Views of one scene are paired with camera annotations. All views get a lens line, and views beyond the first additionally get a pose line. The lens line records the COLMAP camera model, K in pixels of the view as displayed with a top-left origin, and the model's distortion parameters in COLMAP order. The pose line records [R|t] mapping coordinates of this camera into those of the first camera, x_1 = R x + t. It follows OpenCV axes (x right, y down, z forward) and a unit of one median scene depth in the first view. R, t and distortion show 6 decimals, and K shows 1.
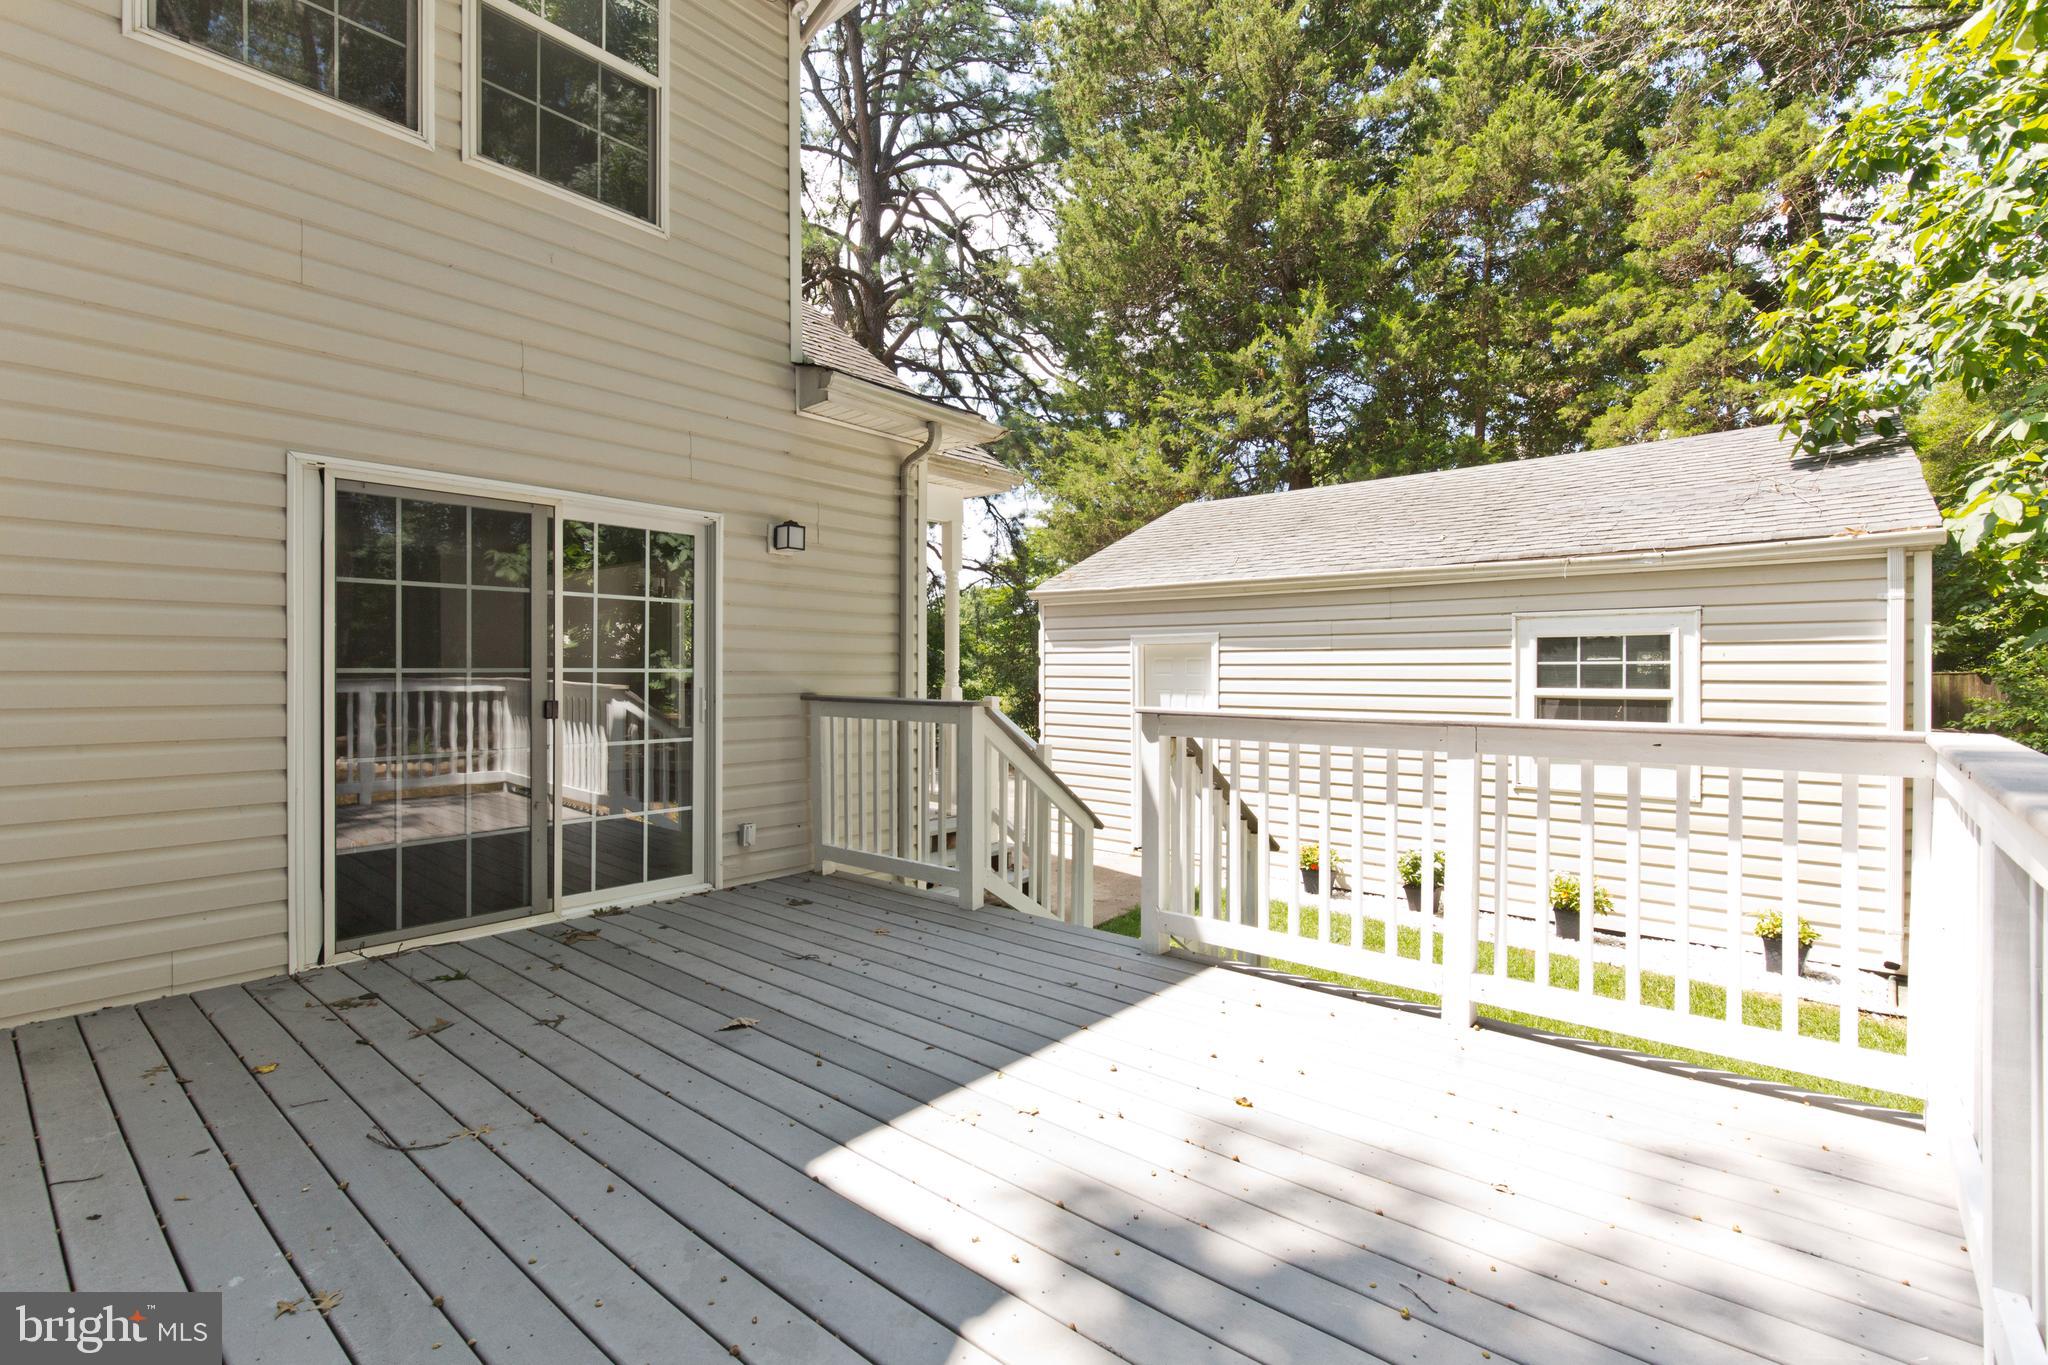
lens RADIAL K [[926.3, 0, 1029.1], [0, 926.3, 672.8], [0, 0, 1]] dist [-0.000262, -0.000413]
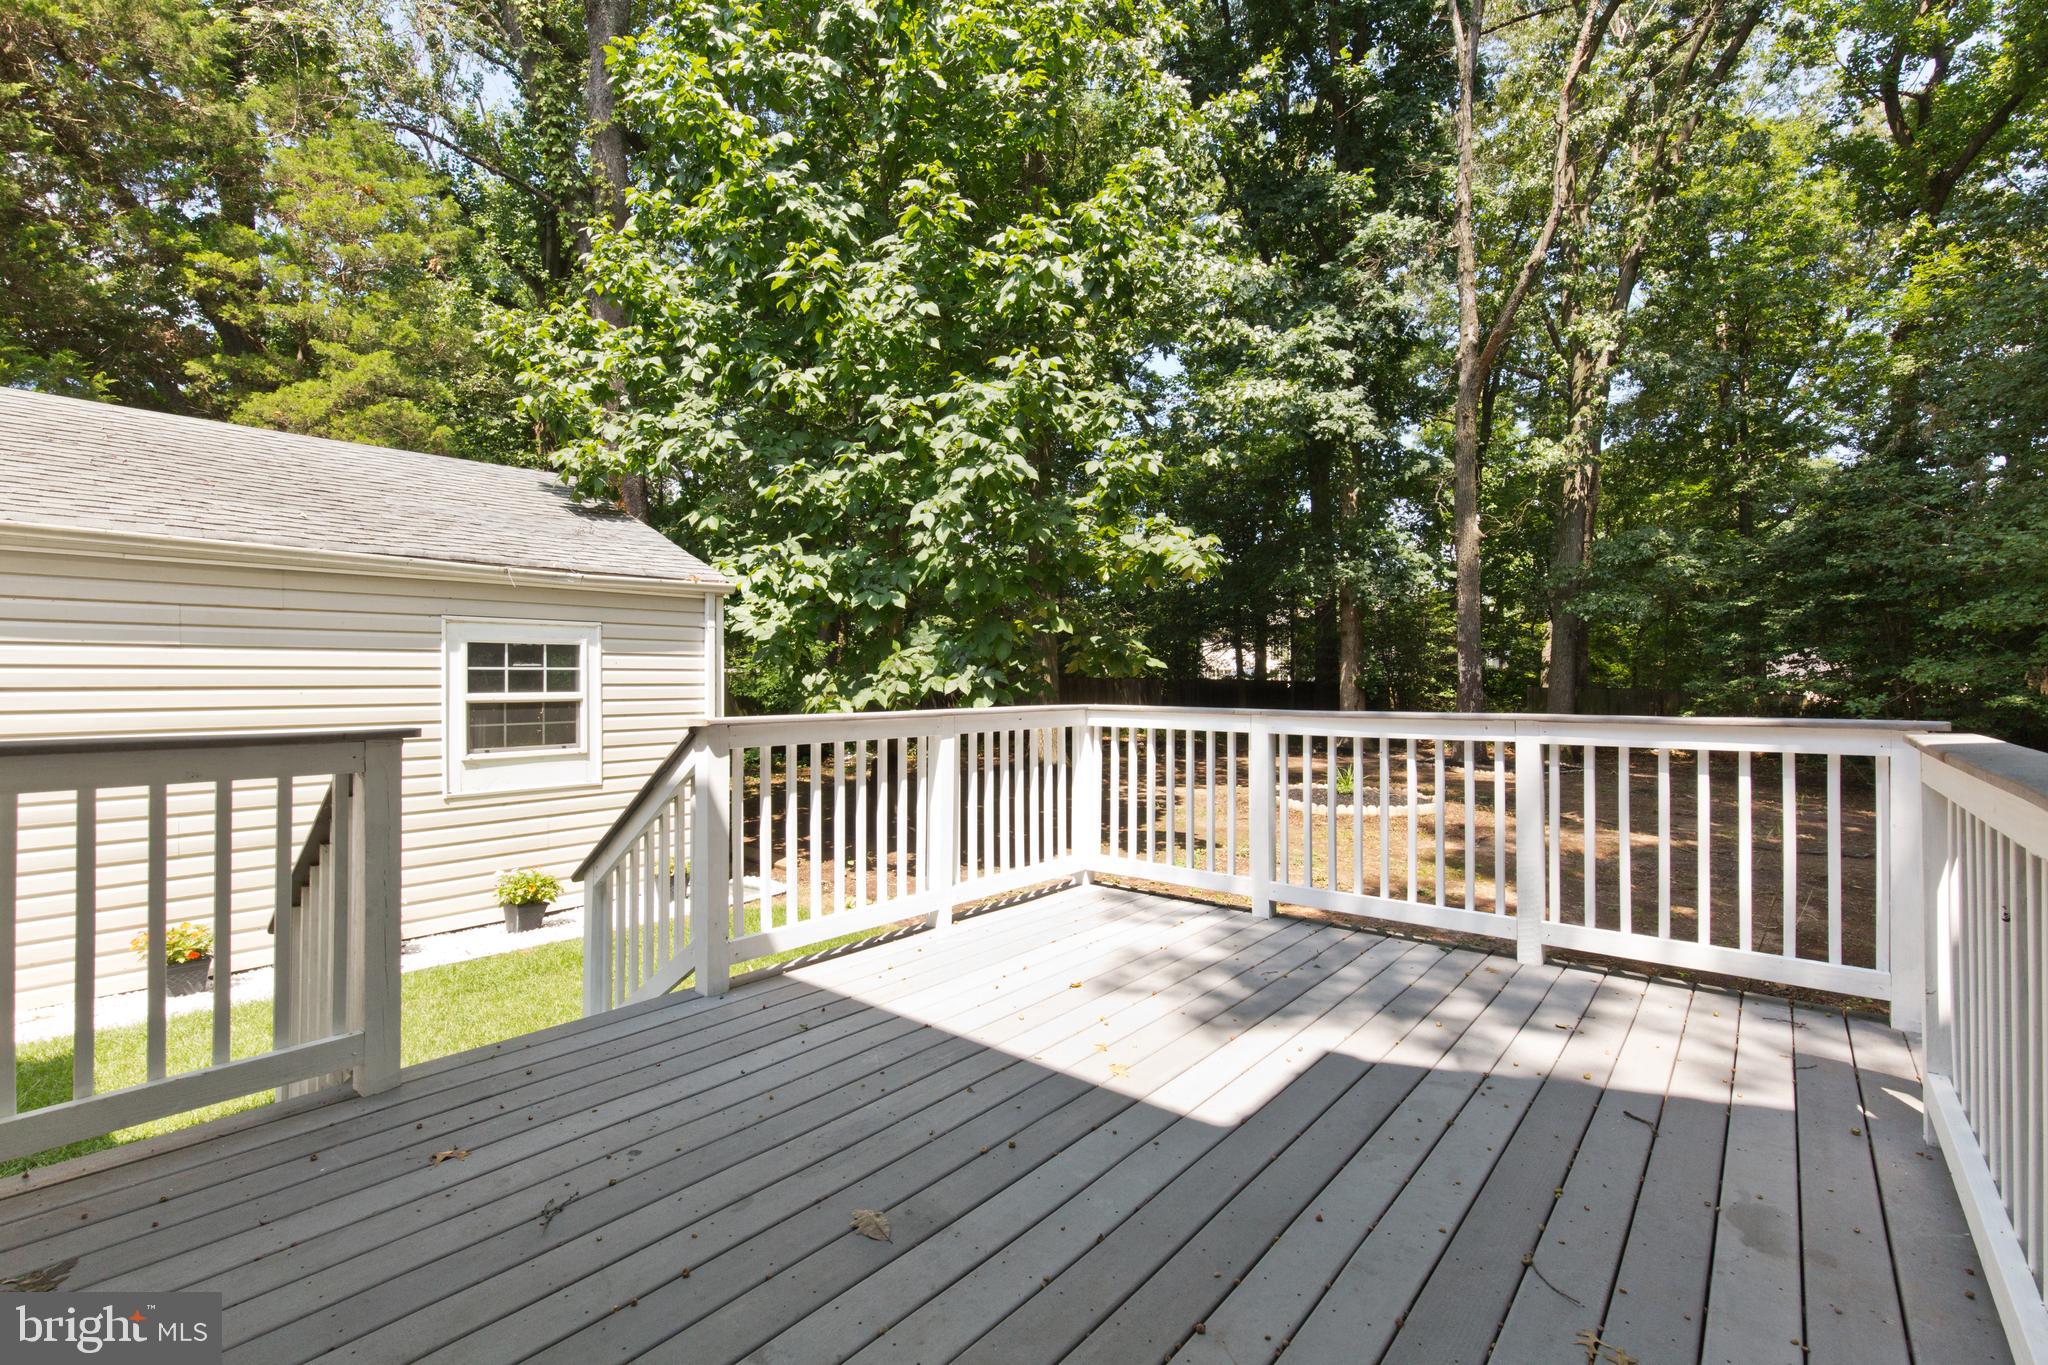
lens RADIAL K [[926.3, 0, 1029.1], [0, 926.3, 672.8], [0, 0, 1]] dist [-0.000262, -0.000413]
pose [[-0.015413, 0.002988, 0.999877, -0.485103], [0.000974, 0.999995, -0.002973, -0.002092], [-0.999881, 0.000928, -0.015416, 0.452389]]
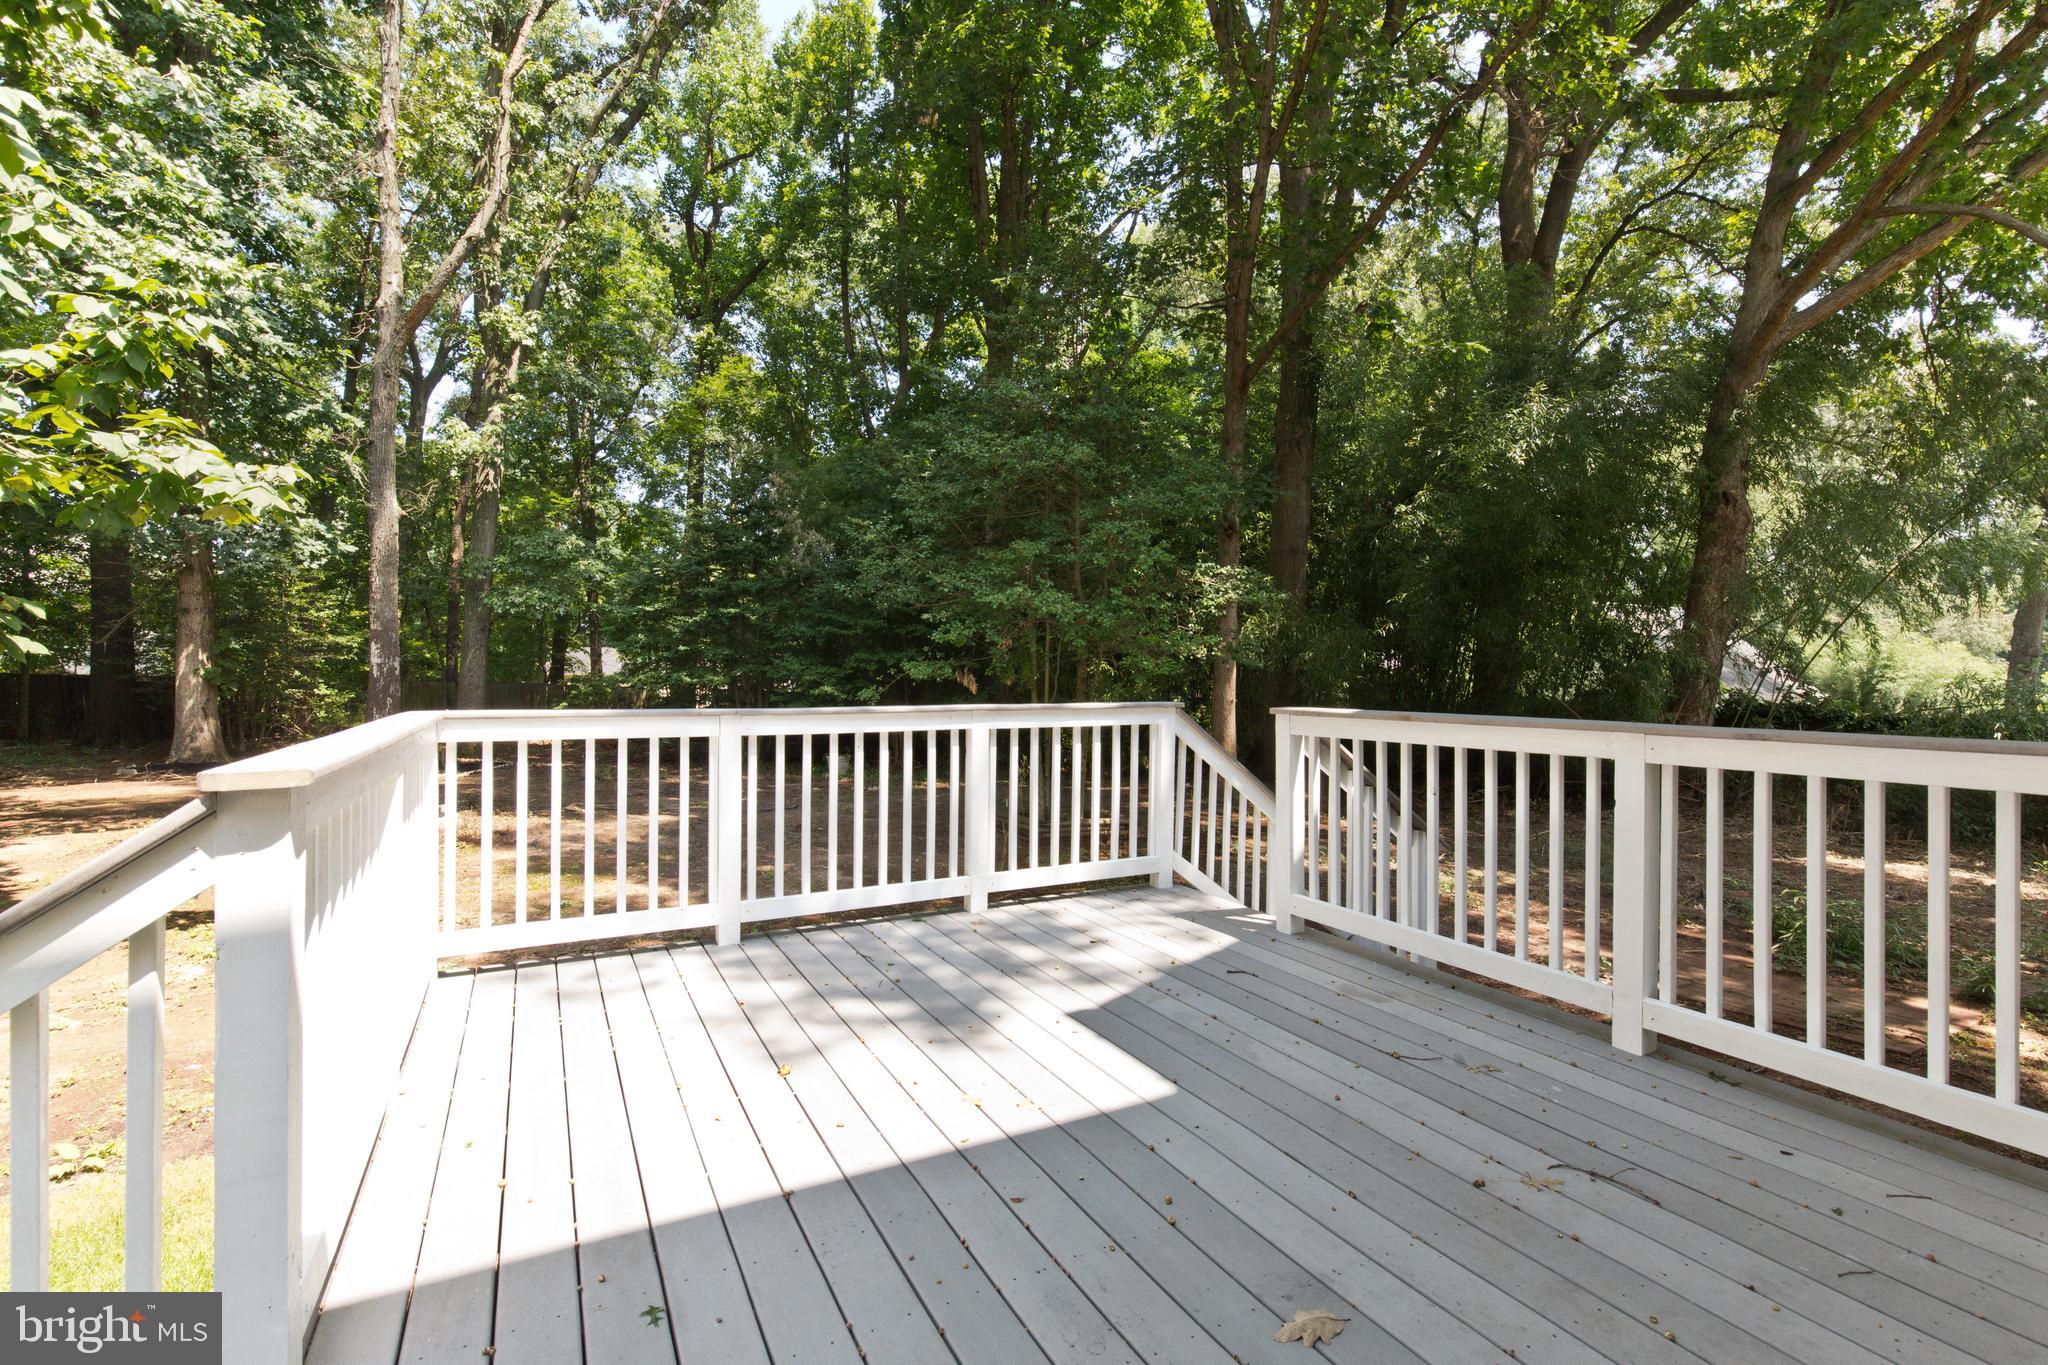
lens RADIAL K [[922.1, 0, 1024.0], [0, 922.1, 682.5], [0, 0, 1]] dist [0.000054, 0.000029]
pose [[-0.934035, -0.011746, 0.356988, -0.172587], [-0.009598, 0.999924, 0.007788, 0.000184], [-0.357052, 0.003848, -0.934076, 0.784906]]
